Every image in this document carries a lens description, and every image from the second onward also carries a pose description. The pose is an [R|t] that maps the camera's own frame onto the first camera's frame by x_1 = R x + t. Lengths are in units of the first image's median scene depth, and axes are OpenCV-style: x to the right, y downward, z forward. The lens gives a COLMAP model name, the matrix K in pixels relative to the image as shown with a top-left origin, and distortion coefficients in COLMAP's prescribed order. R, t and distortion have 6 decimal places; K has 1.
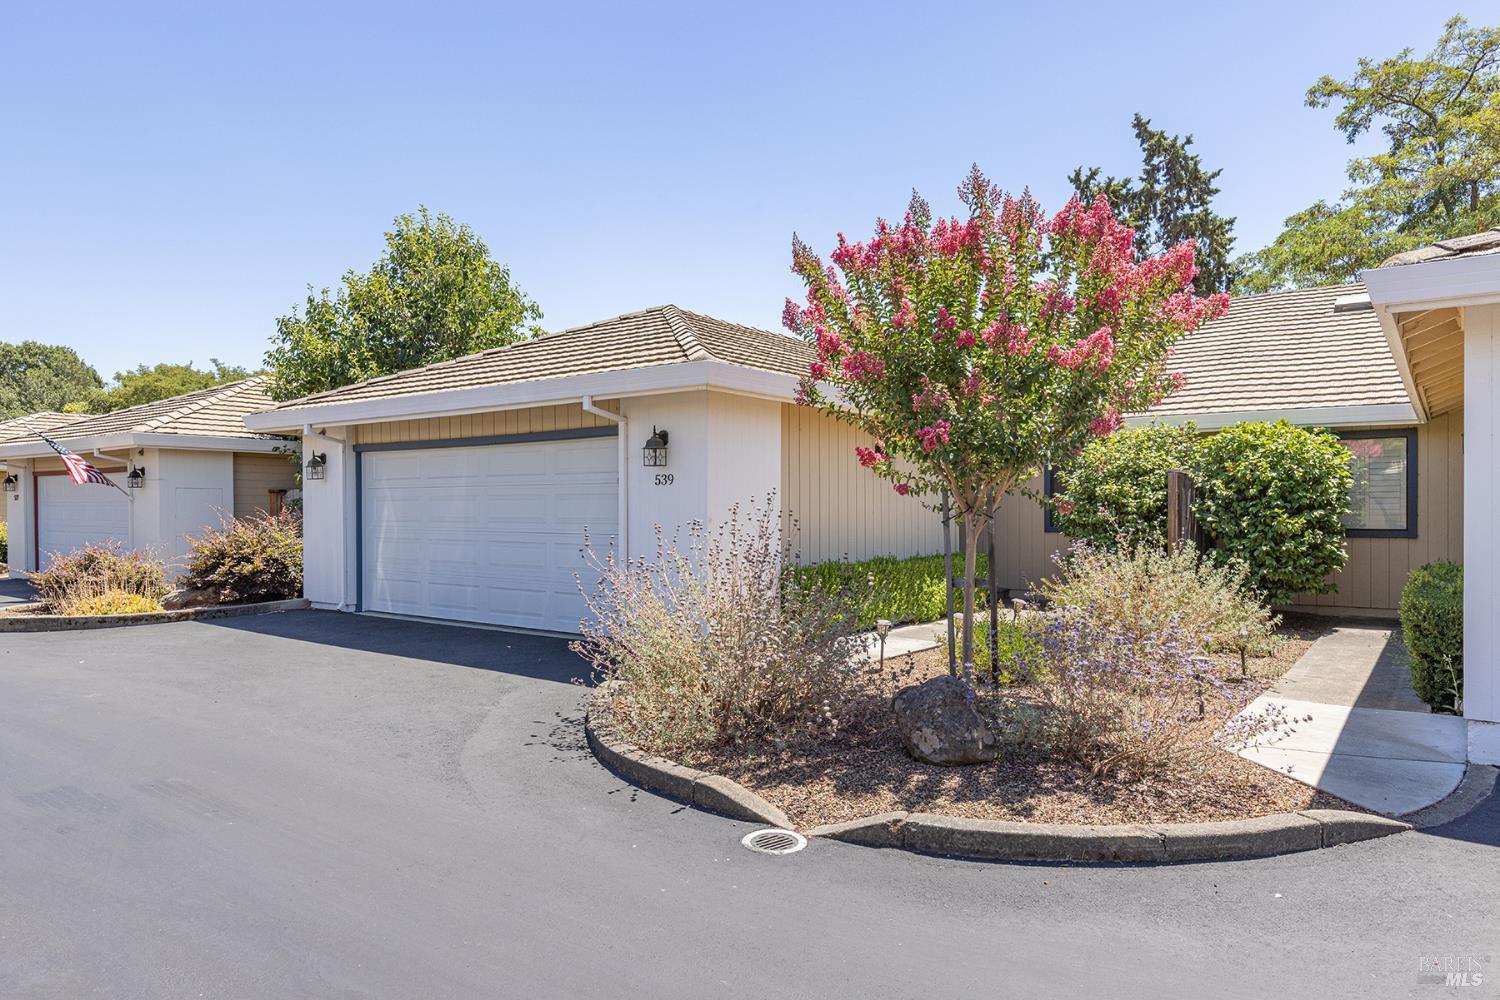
lens RADIAL K [[958.4, 0, 754.5], [0, 958.4, 503.0], [0, 0, 1]] dist [-0.004067, -0.001213]
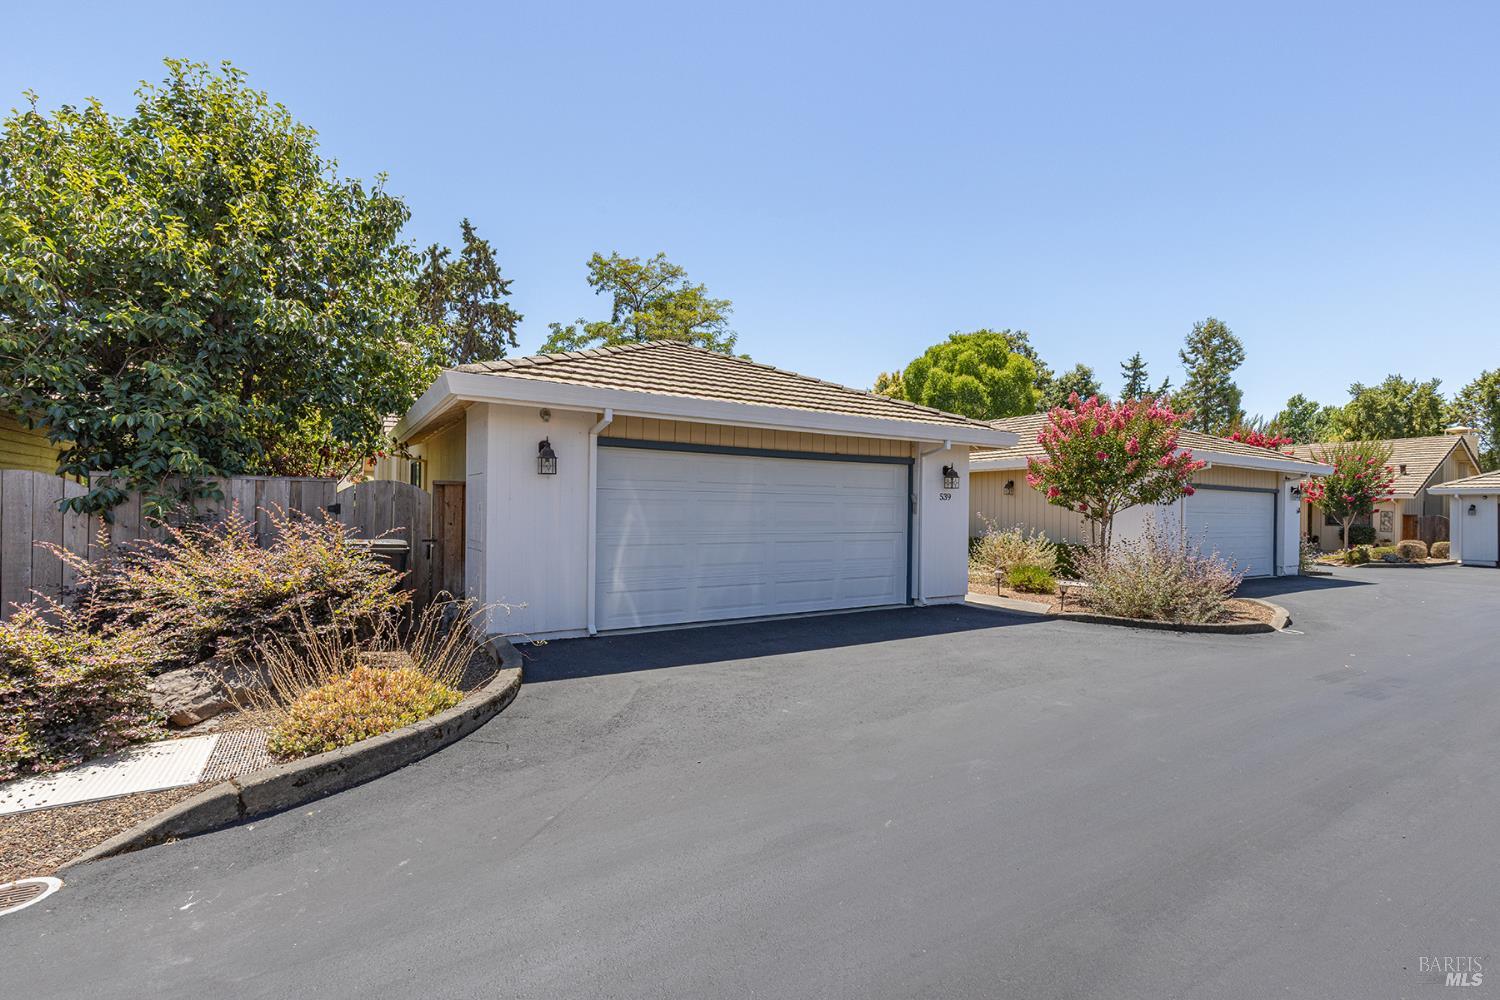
lens RADIAL K [[674.5, 0, 752.1], [0, 674.5, 505.8], [0, 0, 1]] dist [0.009928, -0.002546]
pose [[0.364299, 0.007797, 0.931249, -0.913037], [-0.019664, 0.999806, -0.000679, -0.001859], [-0.931074, -0.018065, 0.364382, 0.649239]]
